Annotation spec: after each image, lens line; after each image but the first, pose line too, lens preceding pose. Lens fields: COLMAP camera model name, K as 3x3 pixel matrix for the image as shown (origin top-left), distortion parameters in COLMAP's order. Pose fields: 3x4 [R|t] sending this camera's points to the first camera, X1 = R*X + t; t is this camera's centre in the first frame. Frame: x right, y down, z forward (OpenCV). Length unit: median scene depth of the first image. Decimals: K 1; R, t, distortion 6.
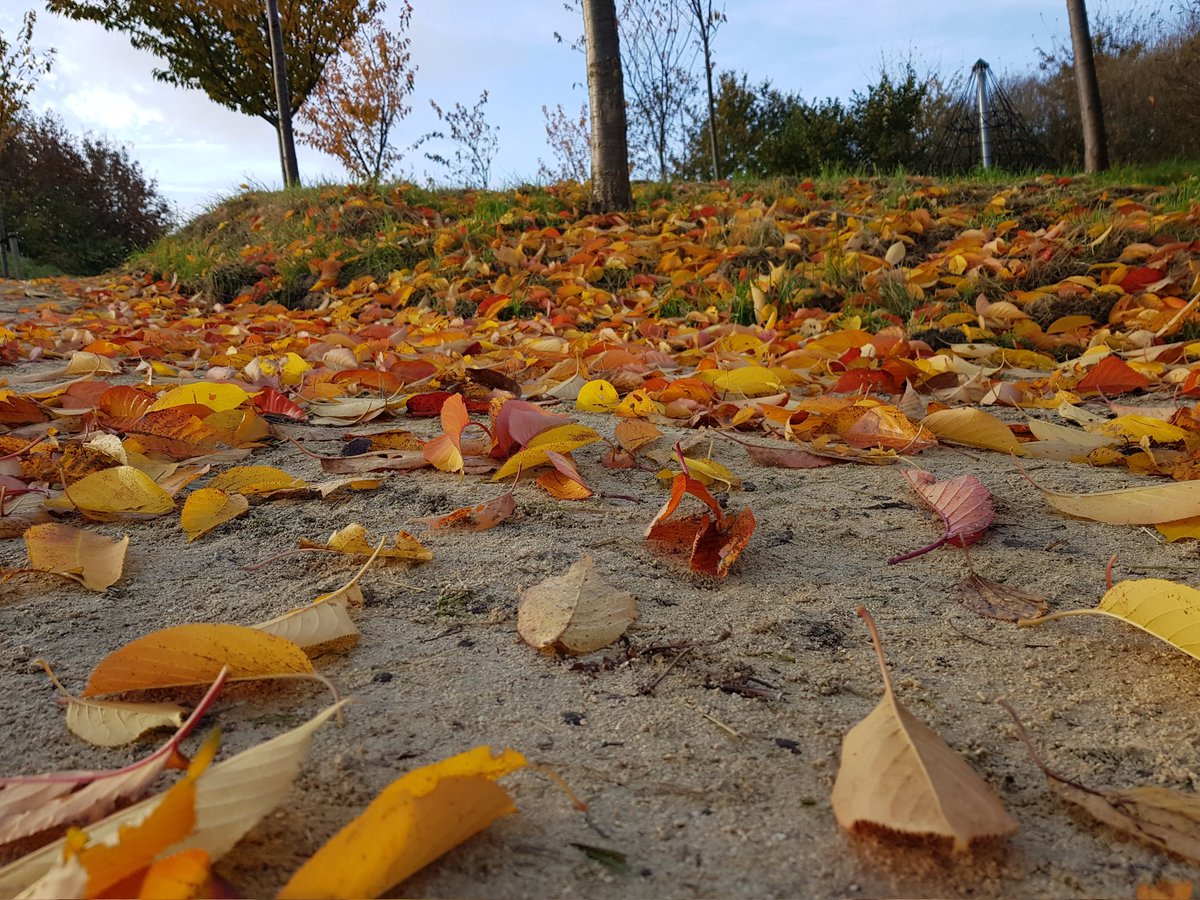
lens RADIAL K [[1041.3, 0, 600.0], [0, 1041.3, 450.0], [0, 0, 1]] dist [0.103027, -0.214562]
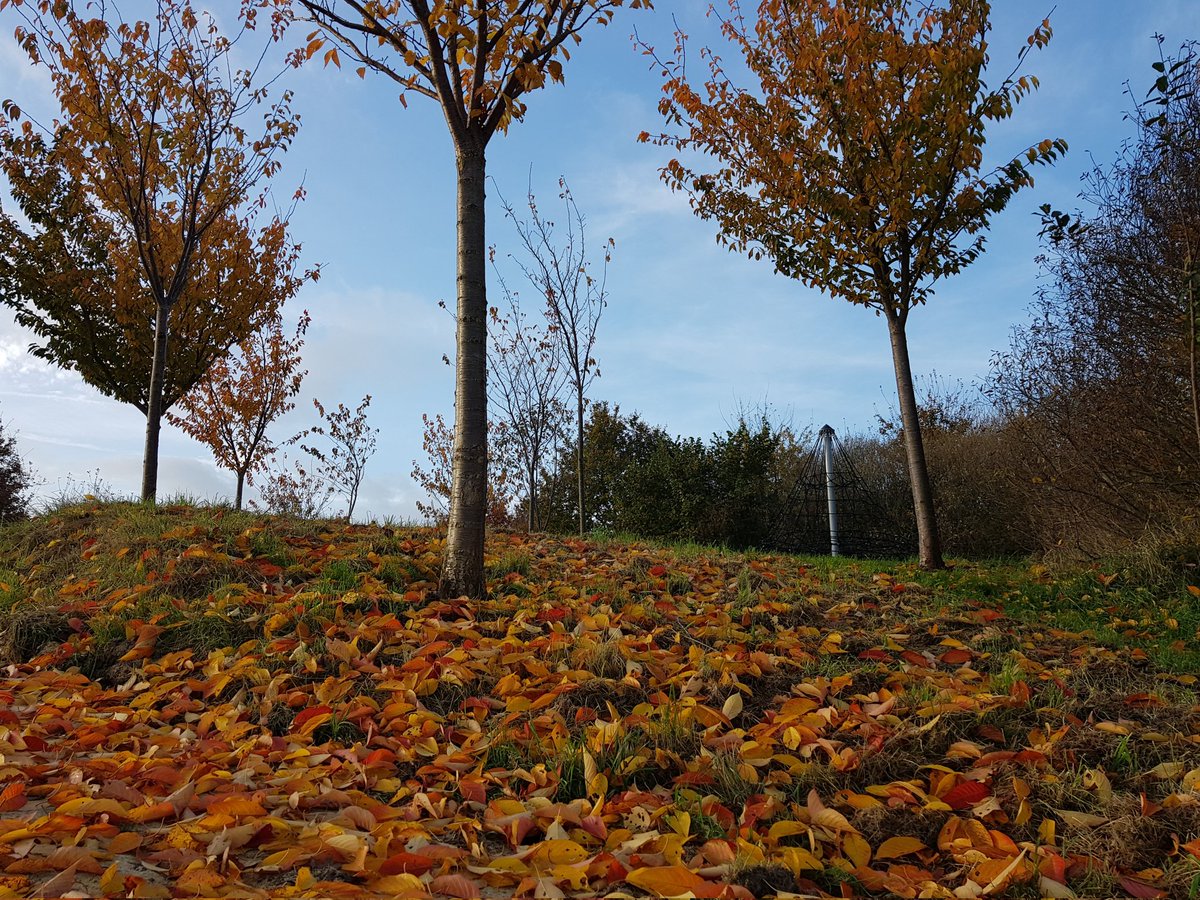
lens RADIAL K [[1028.0, 0, 600.1], [0, 1028.0, 412.7], [0, 0, 1]] dist [0.083344, -0.125586]
pose [[0.987143, 0.115306, 0.110698, 0.013017], [-0.077557, 0.951078, -0.299057, -0.106834], [-0.139765, 0.286626, 0.947793, 0.010648]]
